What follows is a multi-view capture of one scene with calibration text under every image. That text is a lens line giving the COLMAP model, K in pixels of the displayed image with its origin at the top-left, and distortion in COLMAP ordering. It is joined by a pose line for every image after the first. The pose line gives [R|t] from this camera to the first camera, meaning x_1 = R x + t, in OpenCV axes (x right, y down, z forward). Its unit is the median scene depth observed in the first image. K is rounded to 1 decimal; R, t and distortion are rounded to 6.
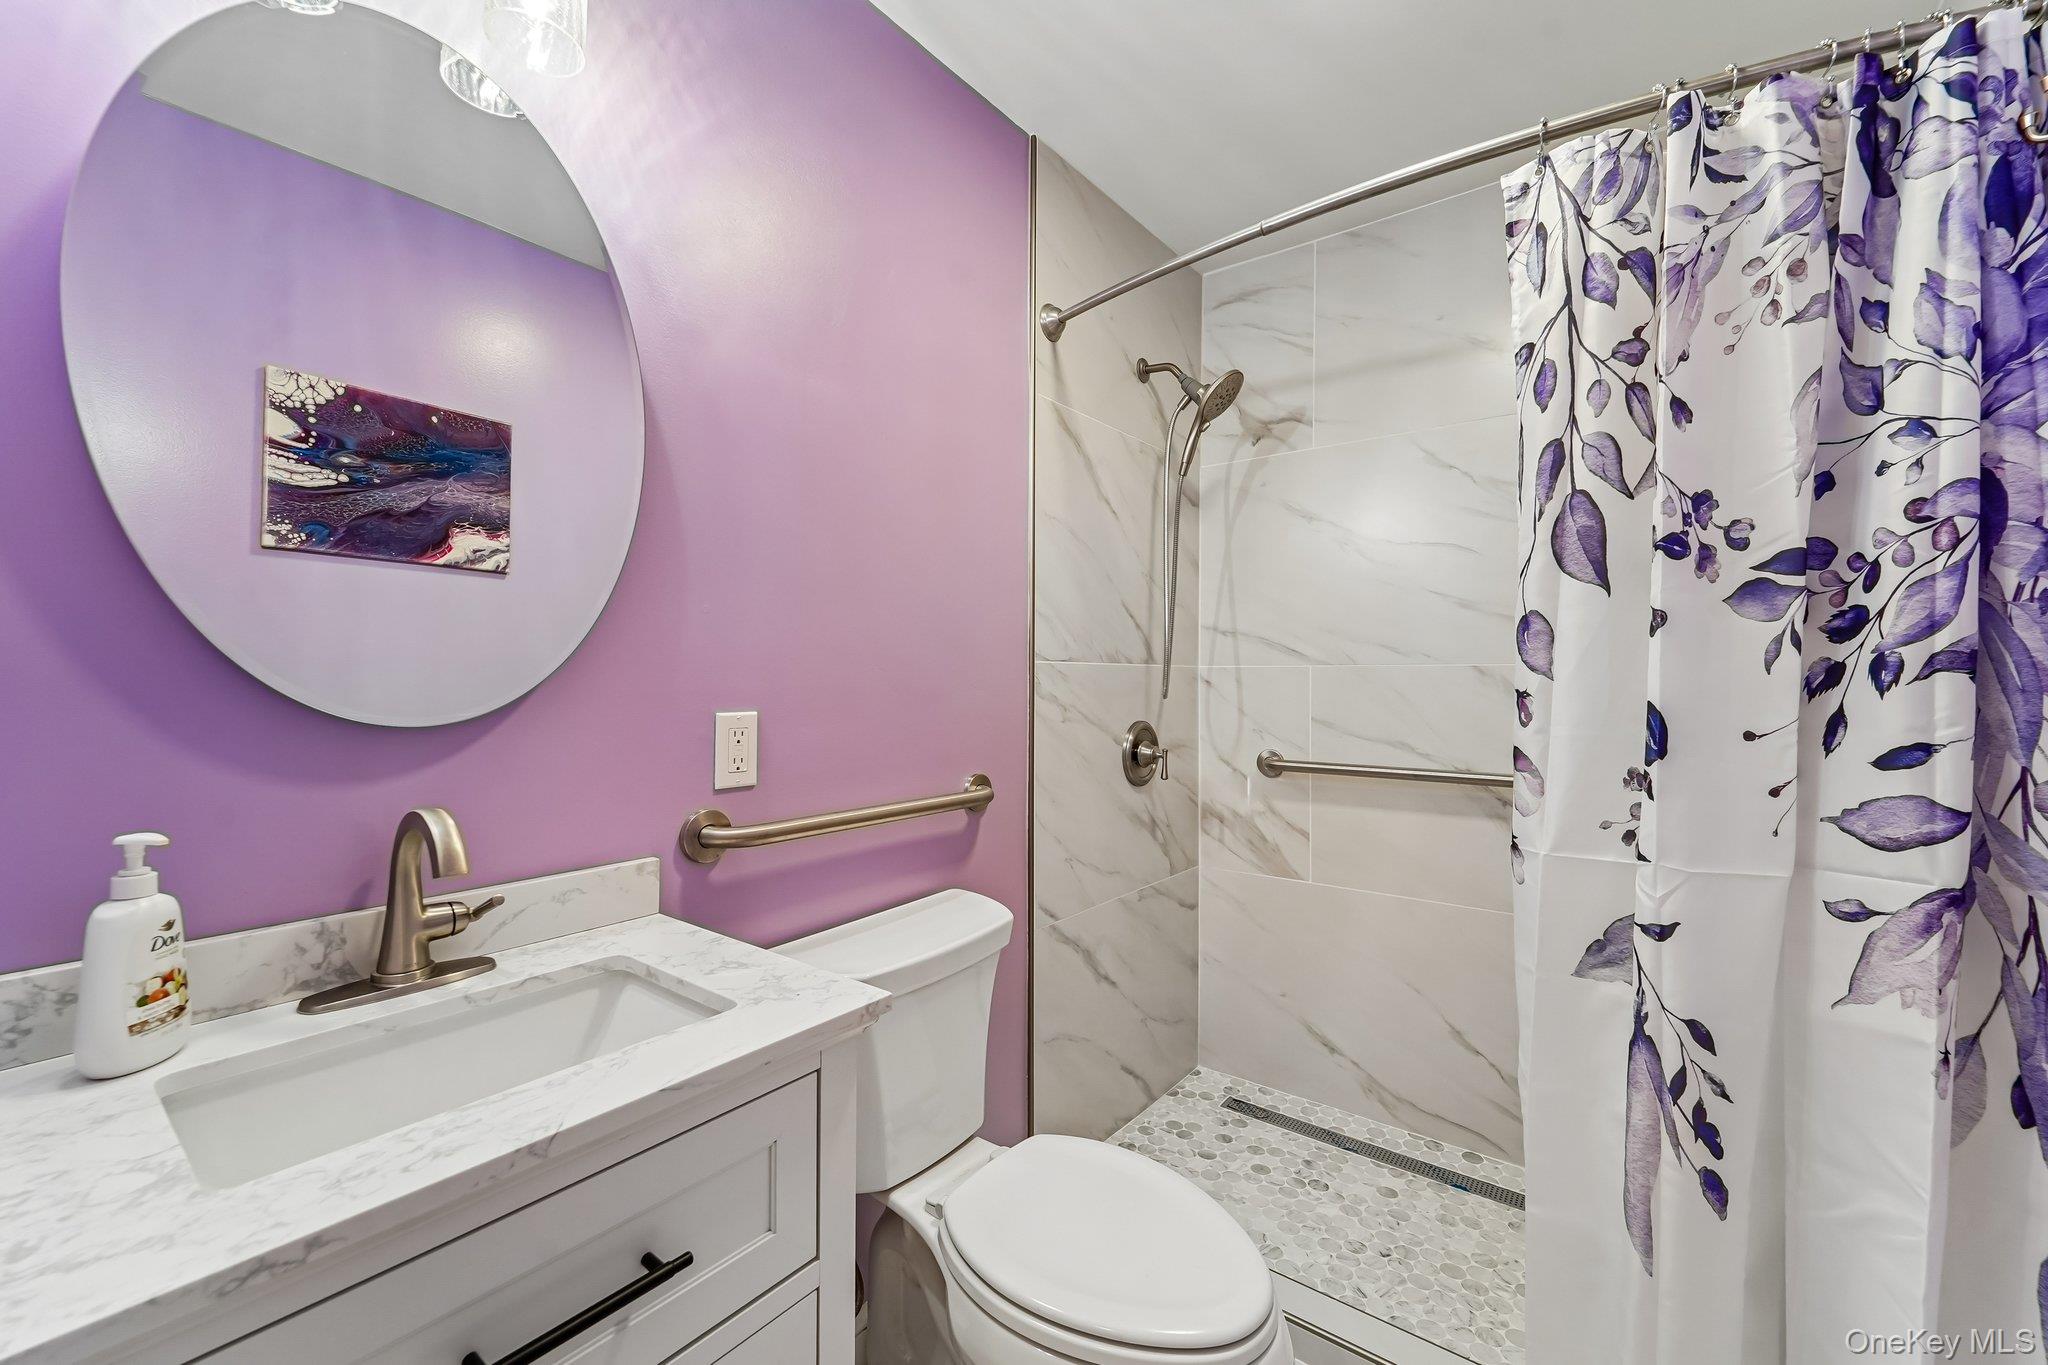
lens RADIAL K [[818.8, 0, 1012.1], [0, 818.8, 683.2], [0, 0, 1]] dist [0.004756, -0.000789]
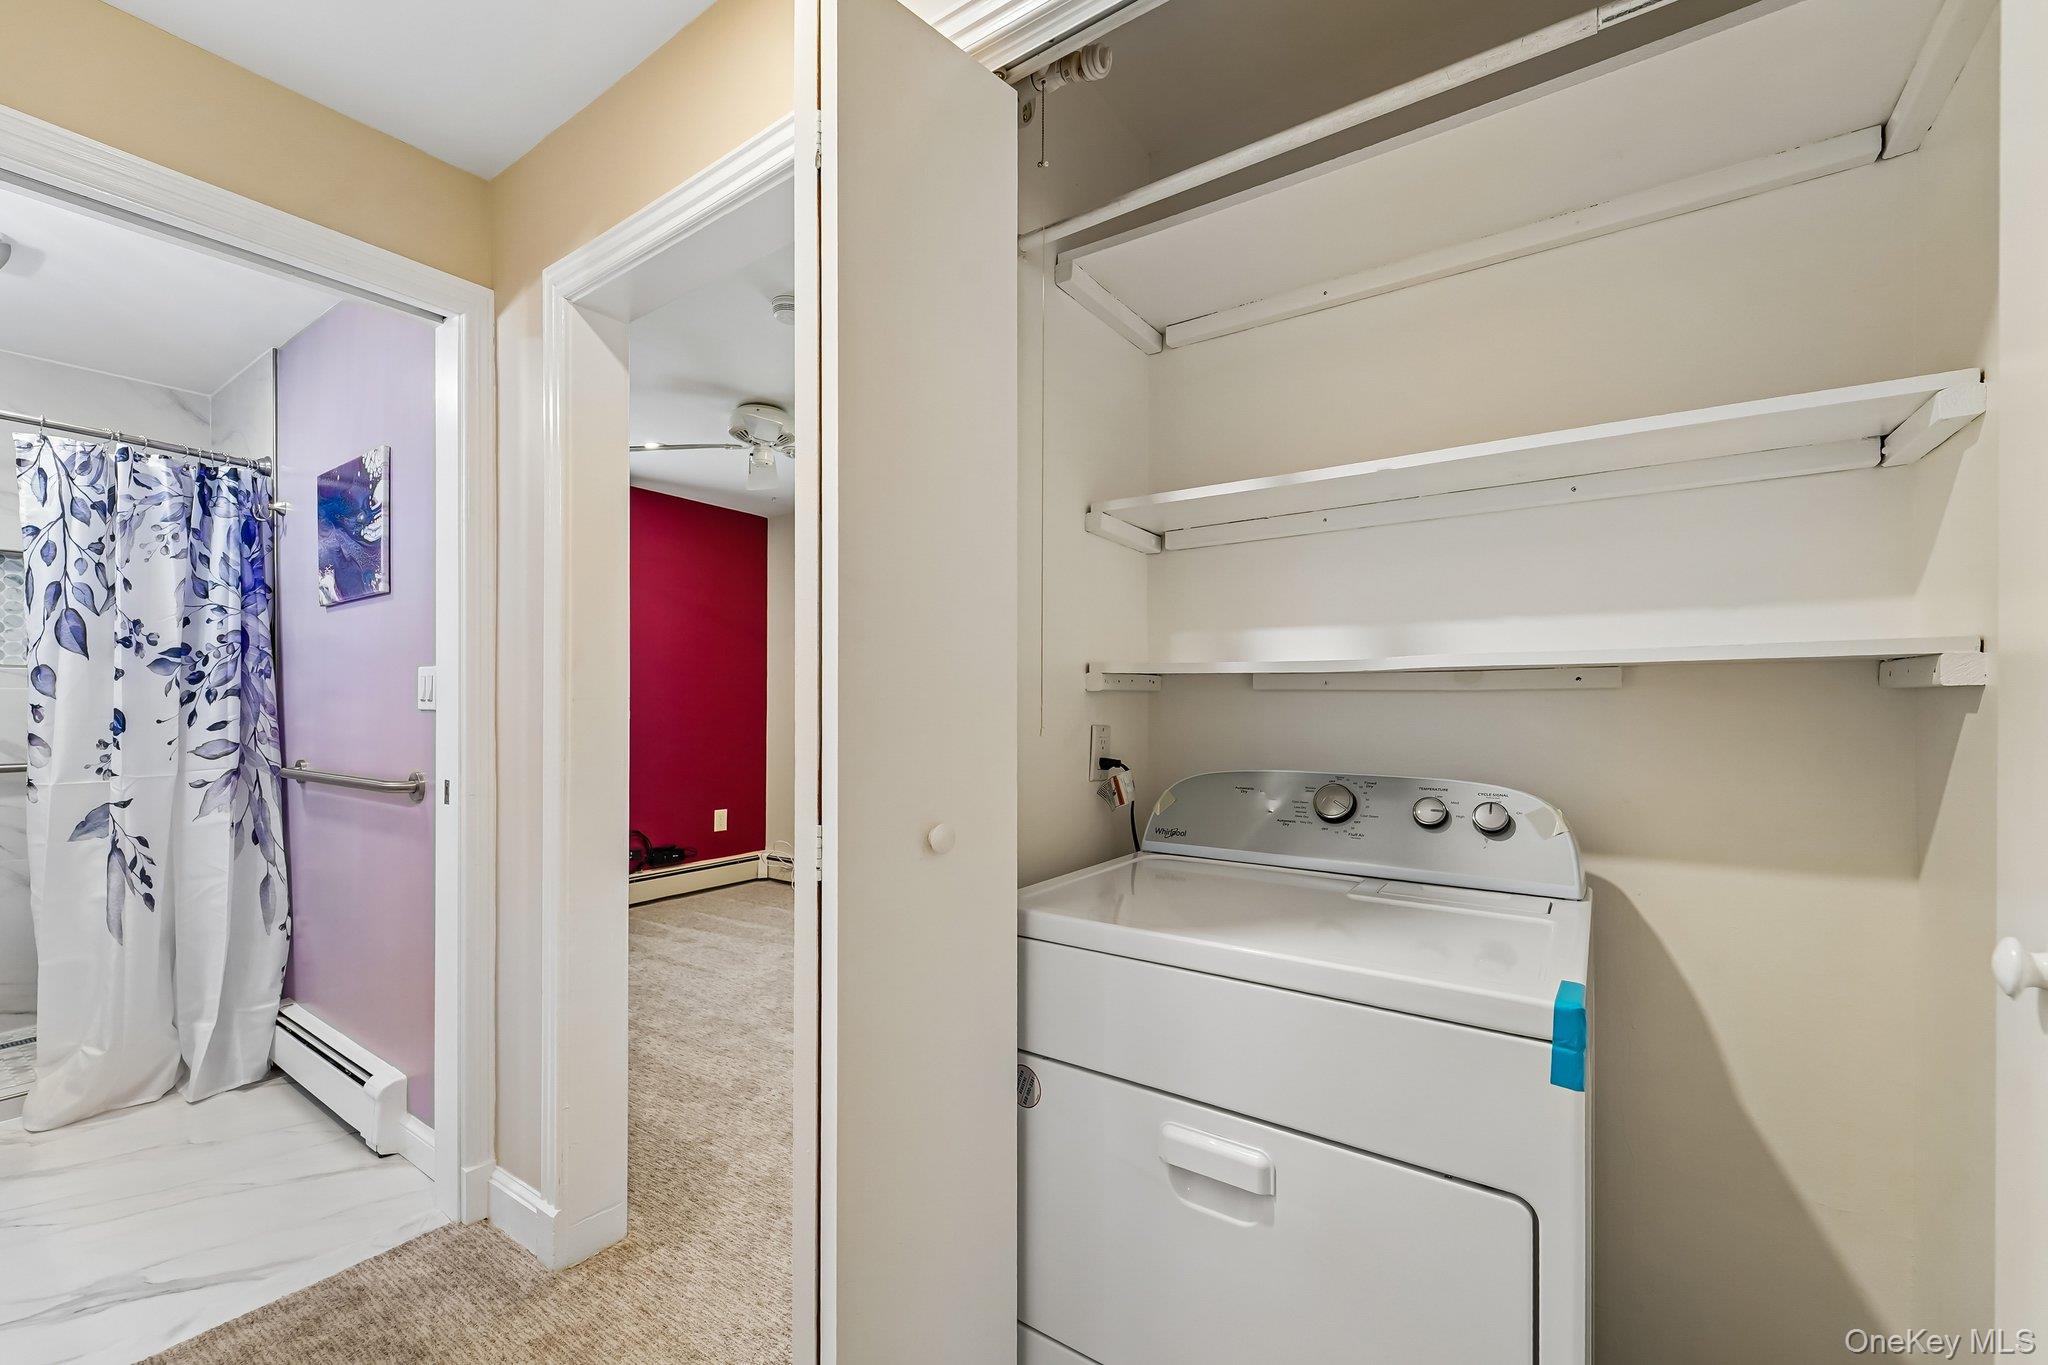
lens RADIAL K [[818.8, 0, 1015.0], [0, 818.8, 699.3], [0, 0, 1]] dist [0.004756, -0.000789]
pose [[-0.054506, 0.003169, 0.998508, -1.739116], [0.010716, 0.999939, -0.002588, 0.031914], [-0.998456, 0.010559, -0.054537, -1.459442]]
